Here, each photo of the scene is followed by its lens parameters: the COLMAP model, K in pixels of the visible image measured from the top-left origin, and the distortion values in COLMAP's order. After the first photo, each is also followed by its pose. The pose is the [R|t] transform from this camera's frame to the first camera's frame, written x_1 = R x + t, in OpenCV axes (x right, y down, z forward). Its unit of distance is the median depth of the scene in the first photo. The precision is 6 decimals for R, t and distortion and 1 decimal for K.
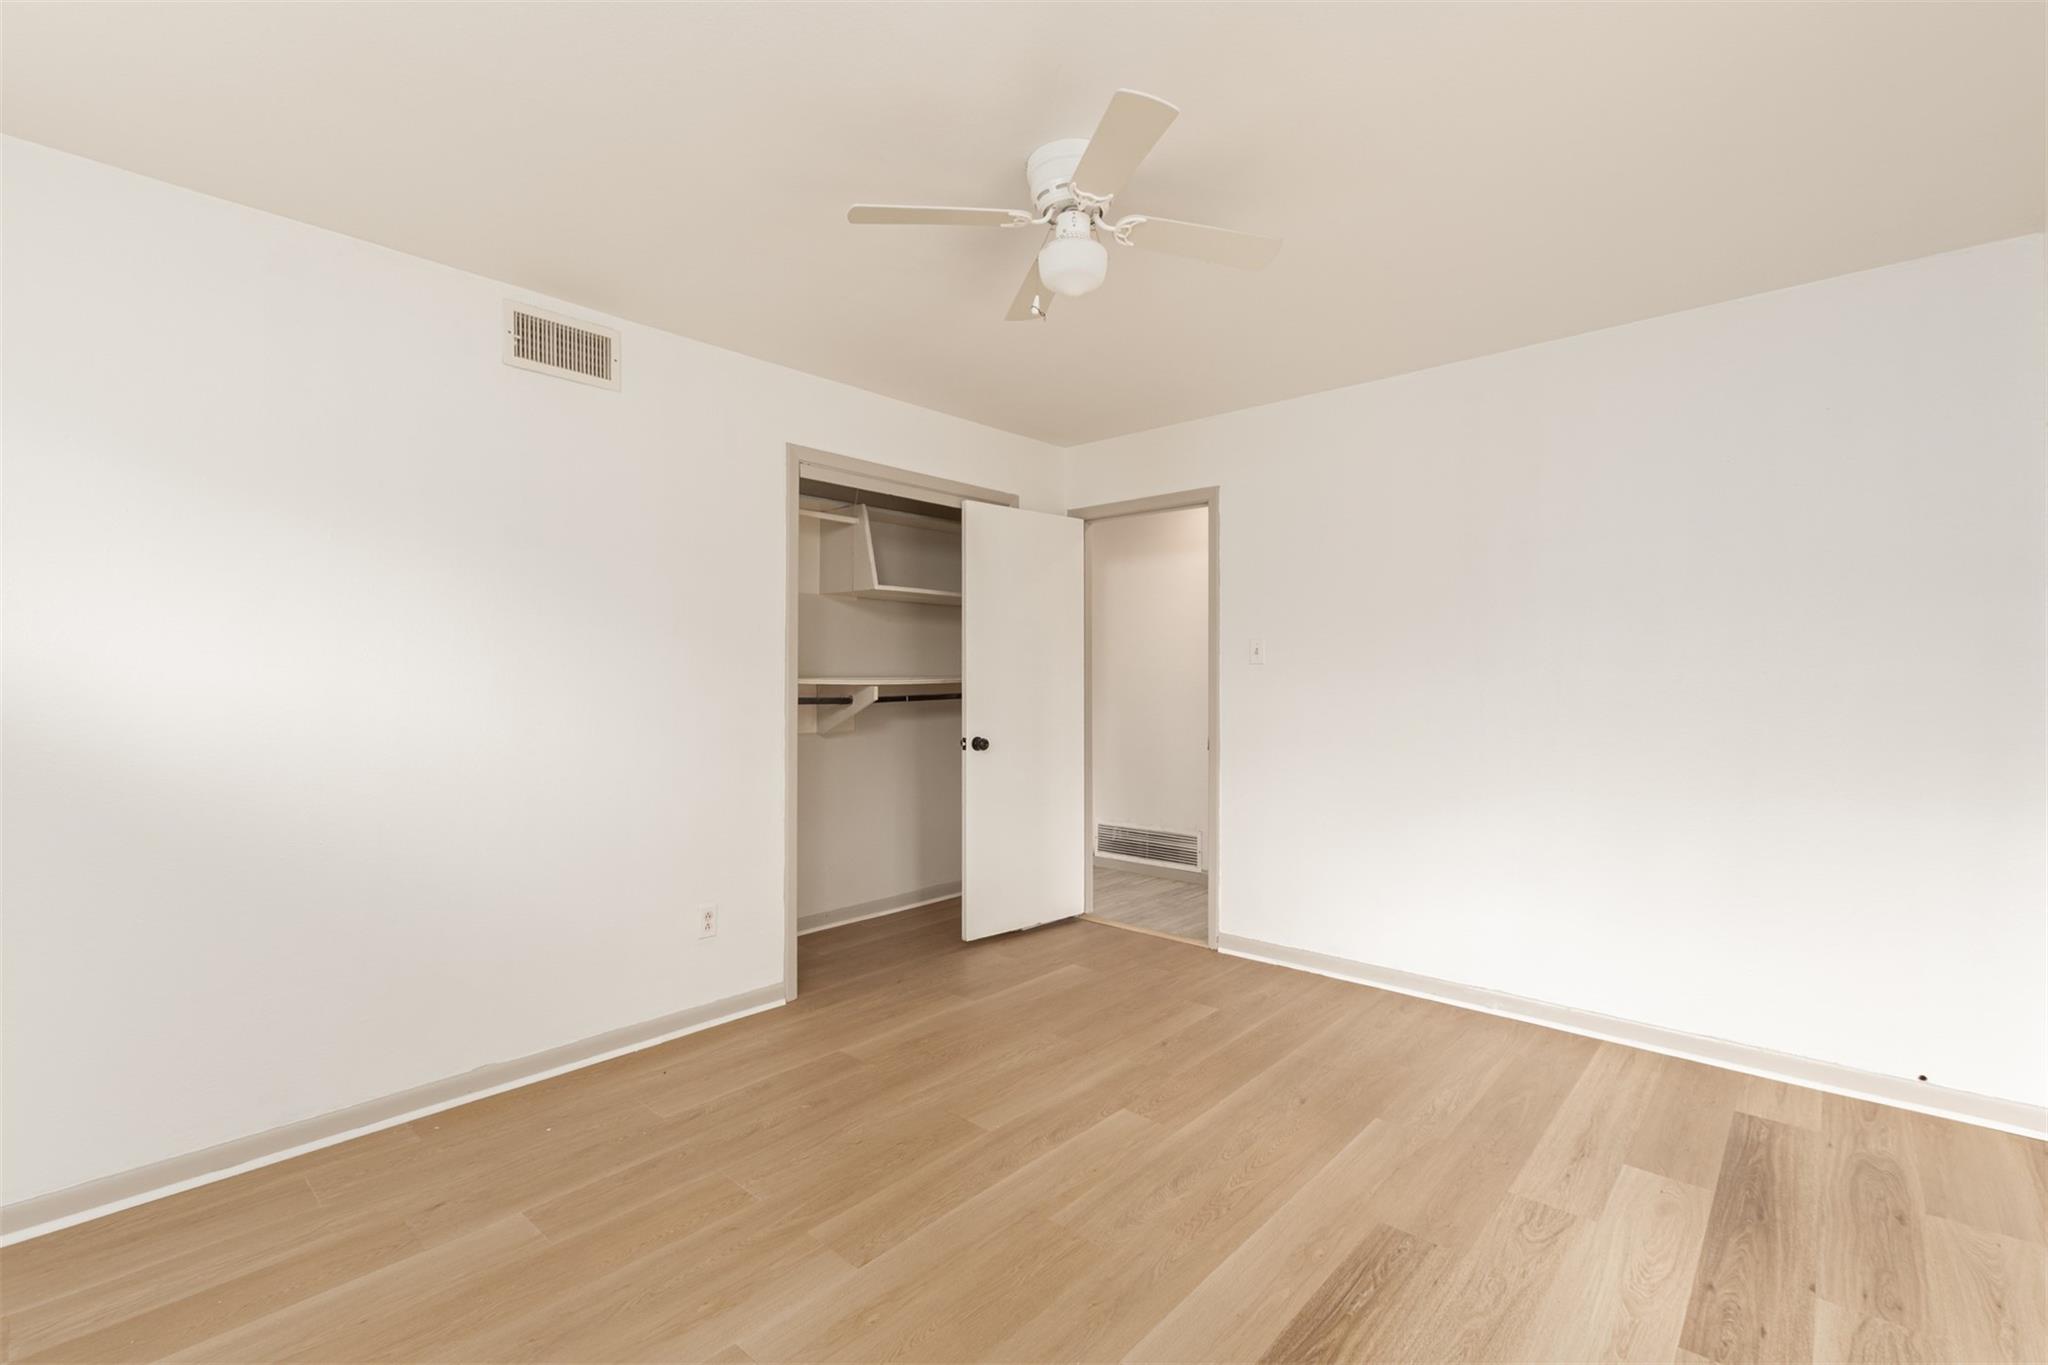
lens RADIAL K [[895.6, 0, 1025.1], [0, 895.6, 689.2], [0, 0, 1]] dist [0.009644, -0.005594]
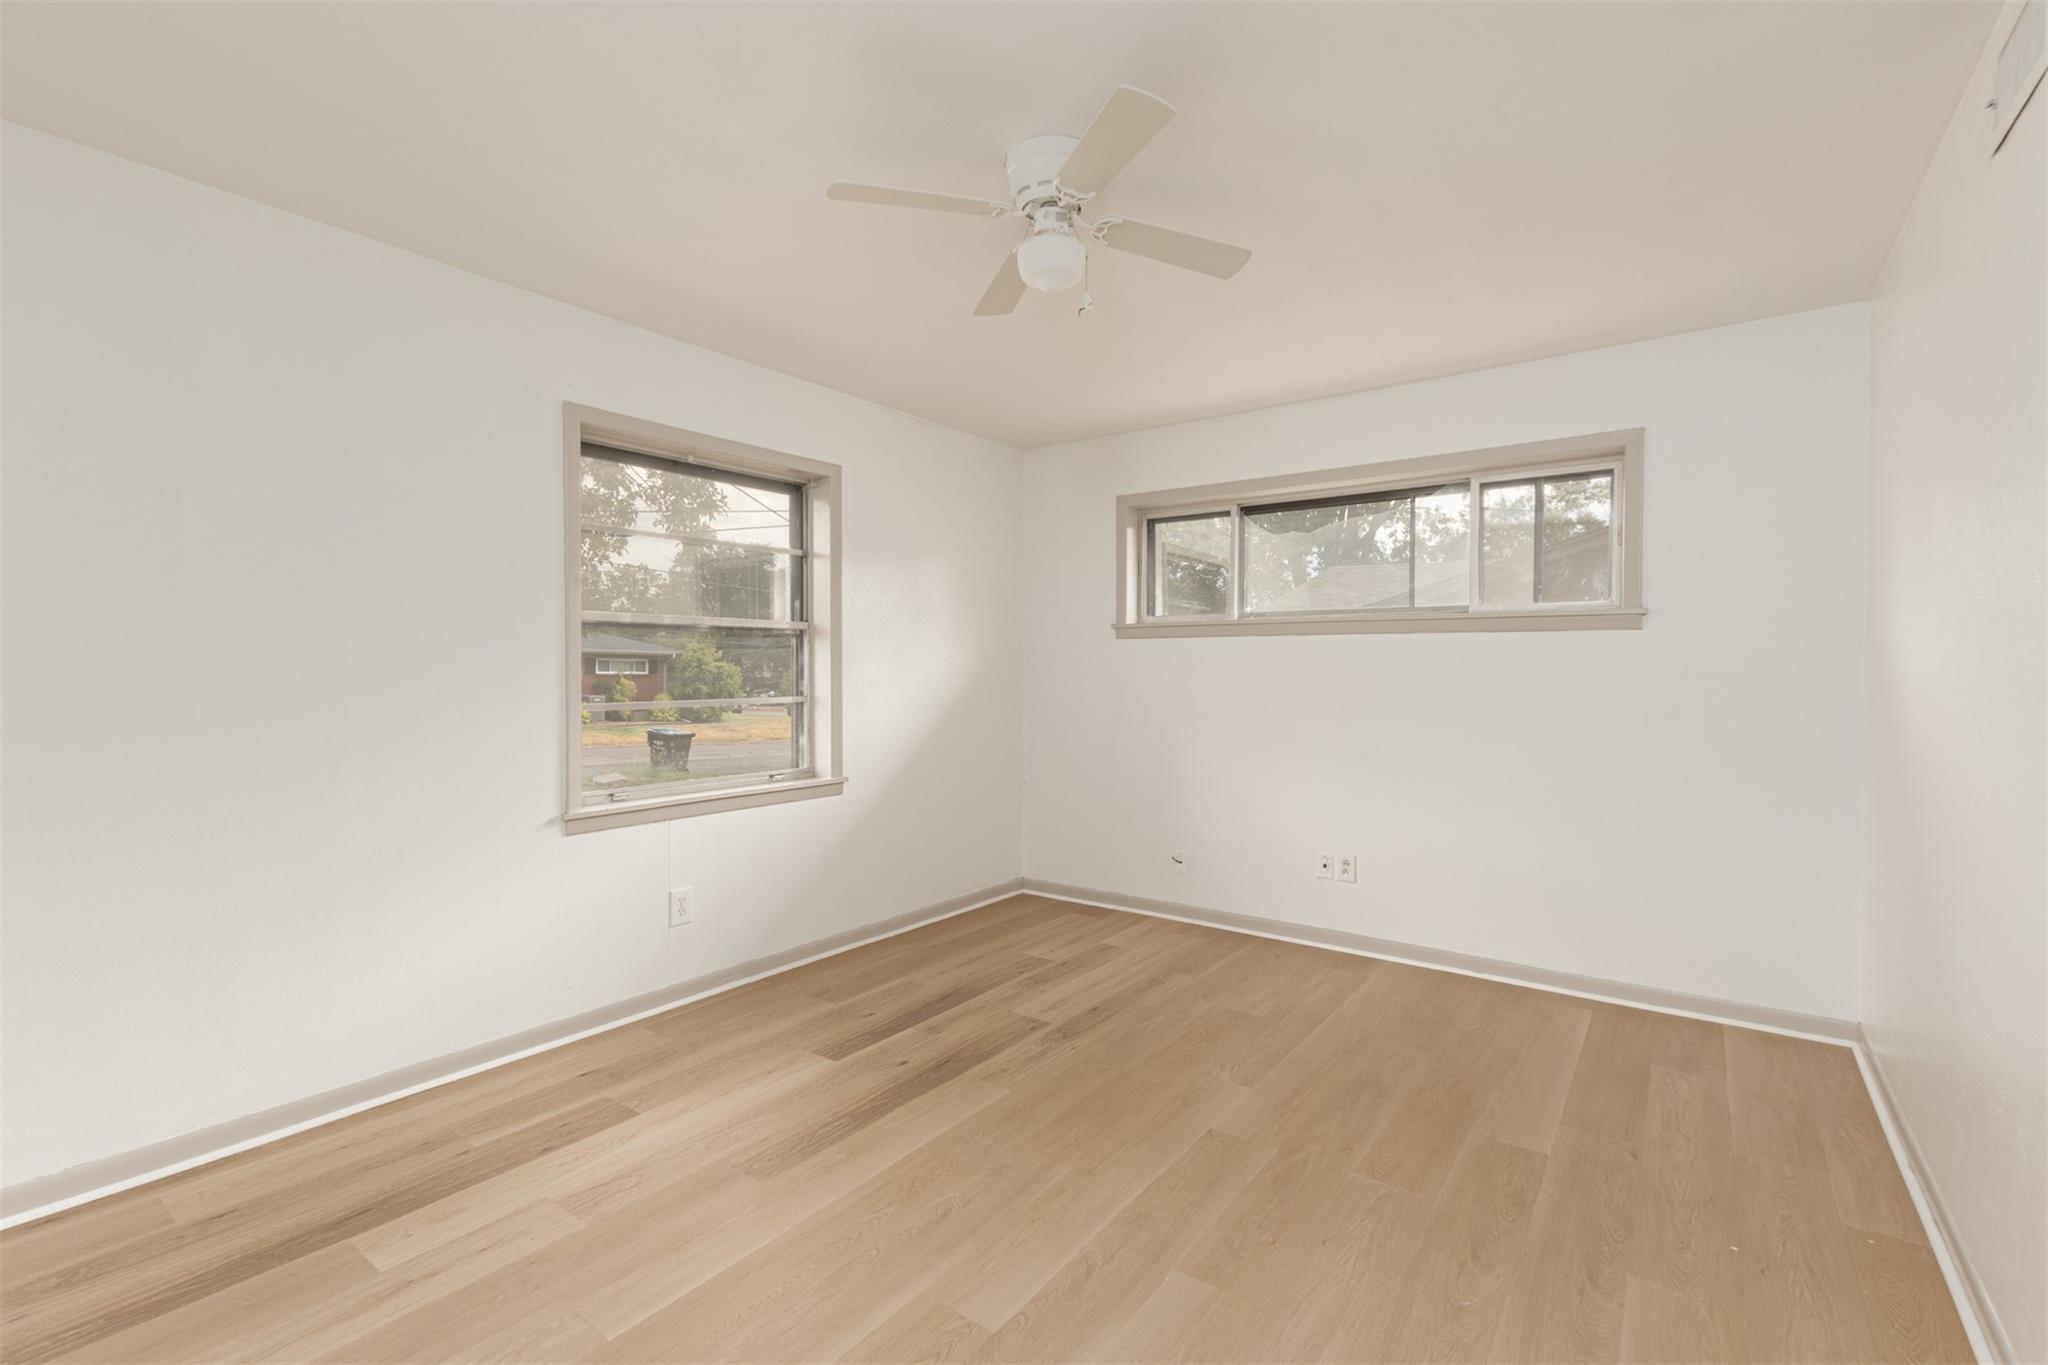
lens RADIAL K [[895.6, 0, 1025.1], [0, 895.6, 689.2], [0, 0, 1]] dist [0.009644, -0.005594]
pose [[-0.995531, 0.000325, -0.094430, 0.176475], [-0.001742, 0.999761, 0.021809, -0.009959], [0.094415, 0.021876, -0.995293, 1.947327]]
